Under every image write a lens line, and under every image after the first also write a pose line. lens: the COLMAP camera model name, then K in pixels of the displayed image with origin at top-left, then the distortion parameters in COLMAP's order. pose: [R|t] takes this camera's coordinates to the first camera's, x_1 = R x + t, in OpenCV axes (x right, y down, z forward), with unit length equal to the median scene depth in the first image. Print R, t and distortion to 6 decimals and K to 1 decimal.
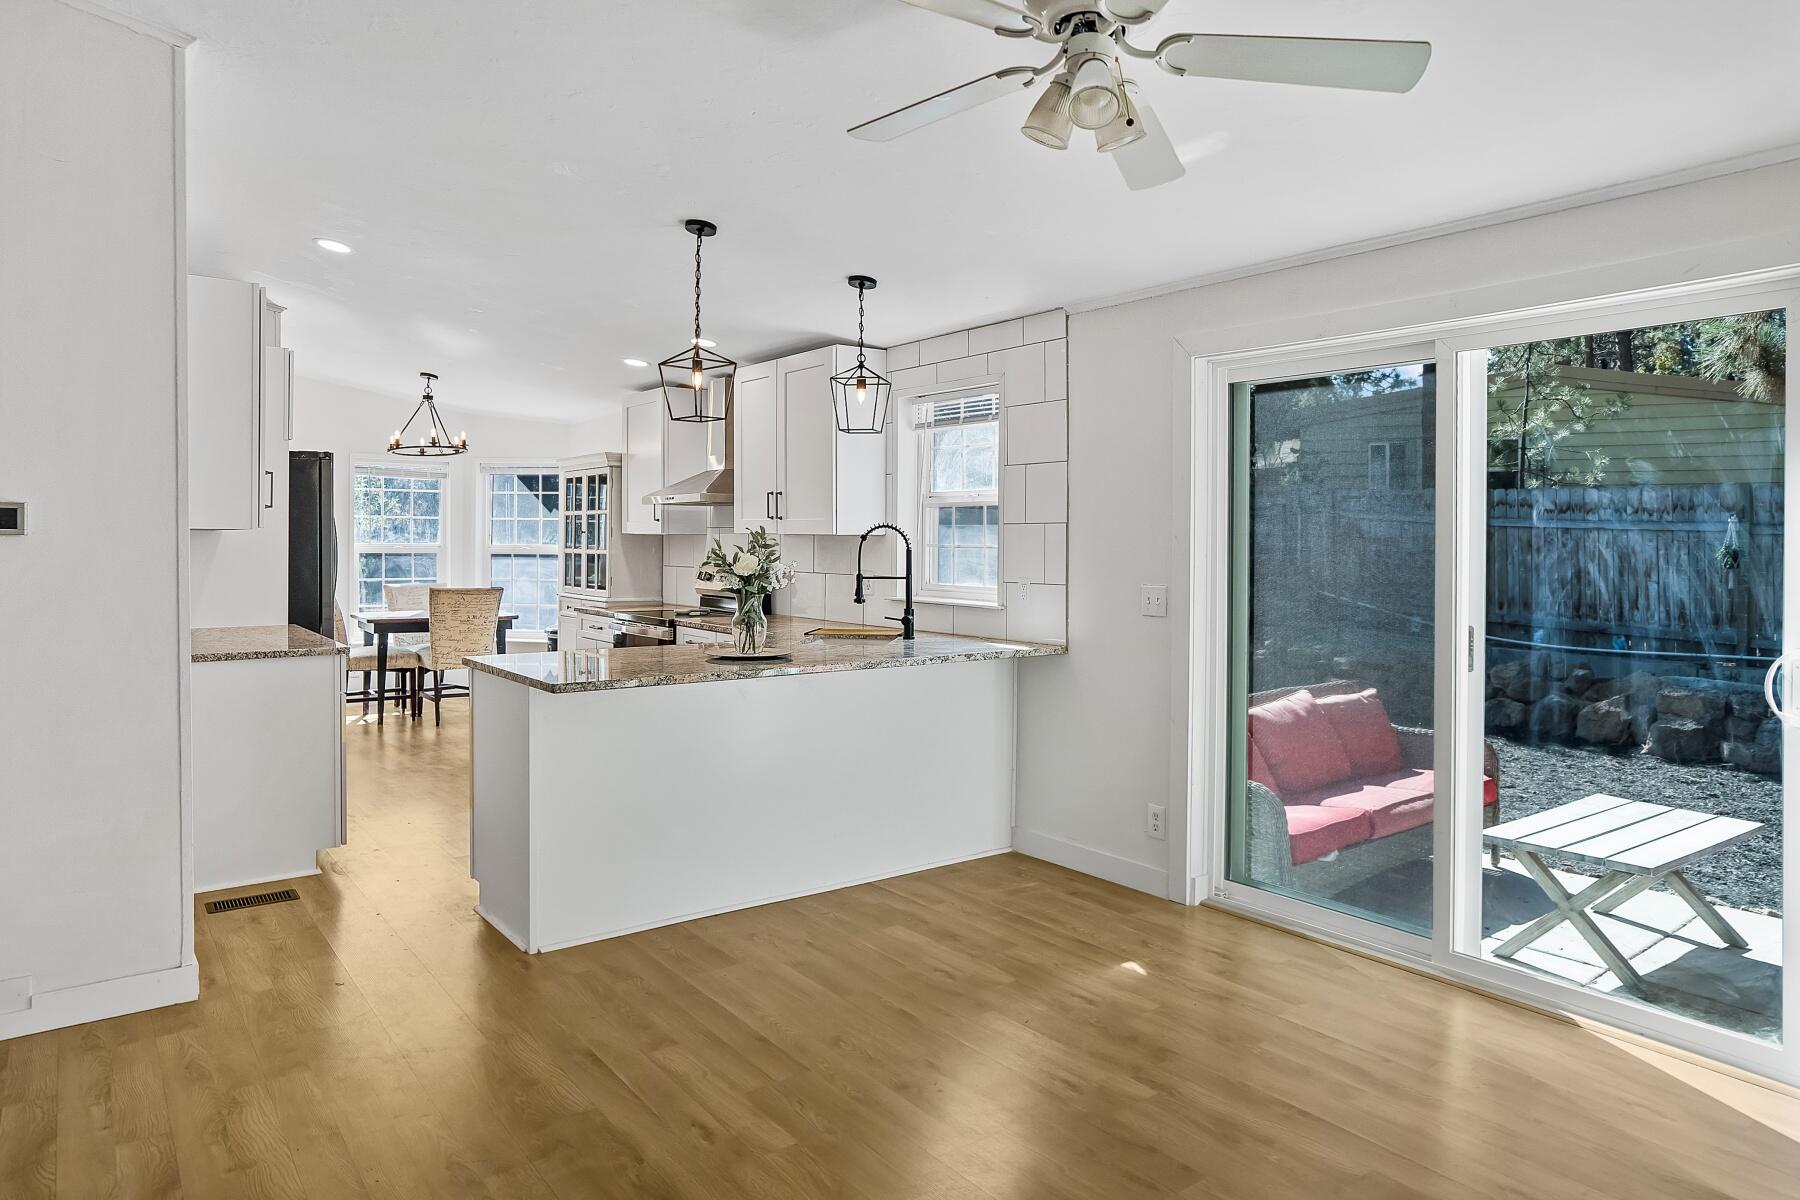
lens RADIAL K [[1134.2, 0, 841.7], [0, 1134.2, 540.6], [0, 0, 1]] dist [-0.004224, -0.001233]
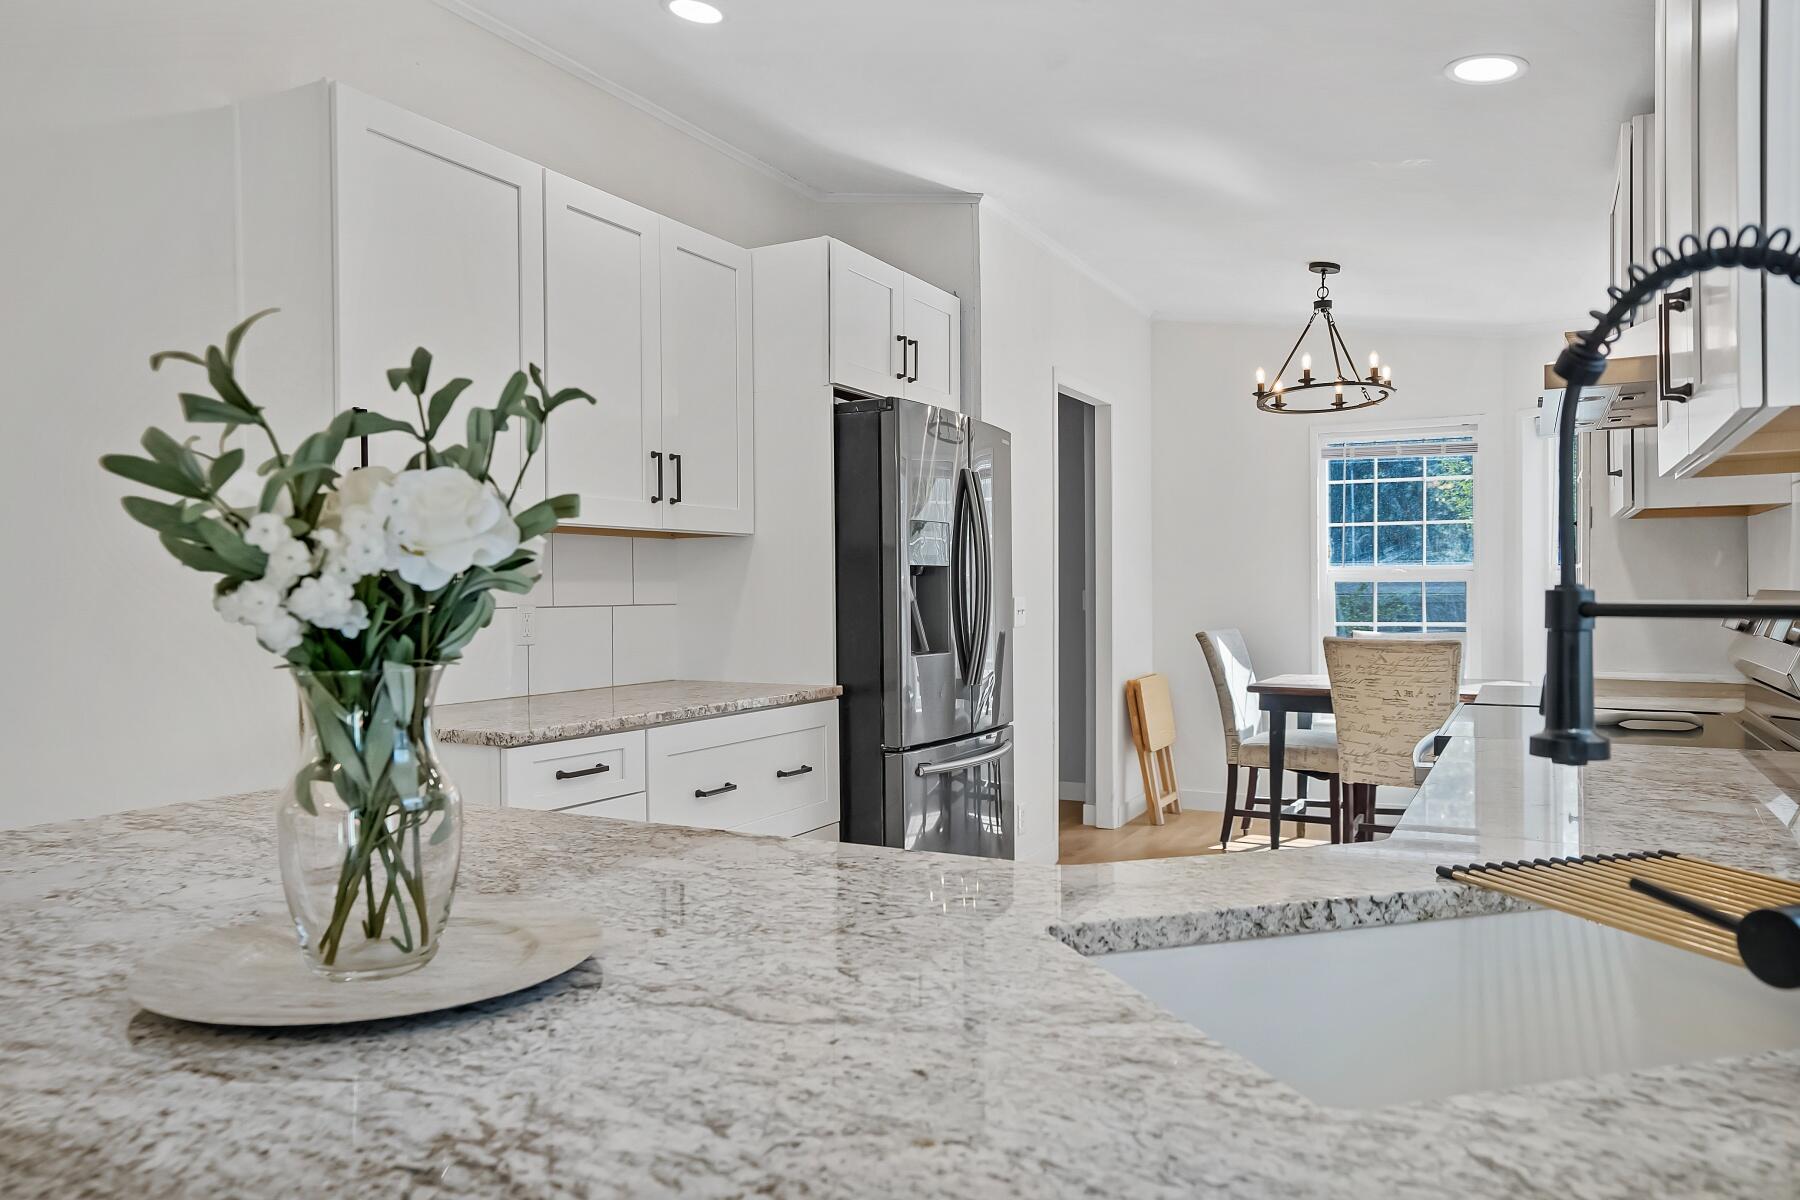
lens RADIAL K [[1178.2, 0, 900.0], [0, 1178.2, 600.0], [0, 0, 1]] dist [0.003162, 0.000380]
pose [[0.438047, -0.000391, -0.898952, 0.151622], [0.008345, 0.999959, 0.003632, 0.037077], [0.898914, -0.009093, 0.438032, 1.068072]]
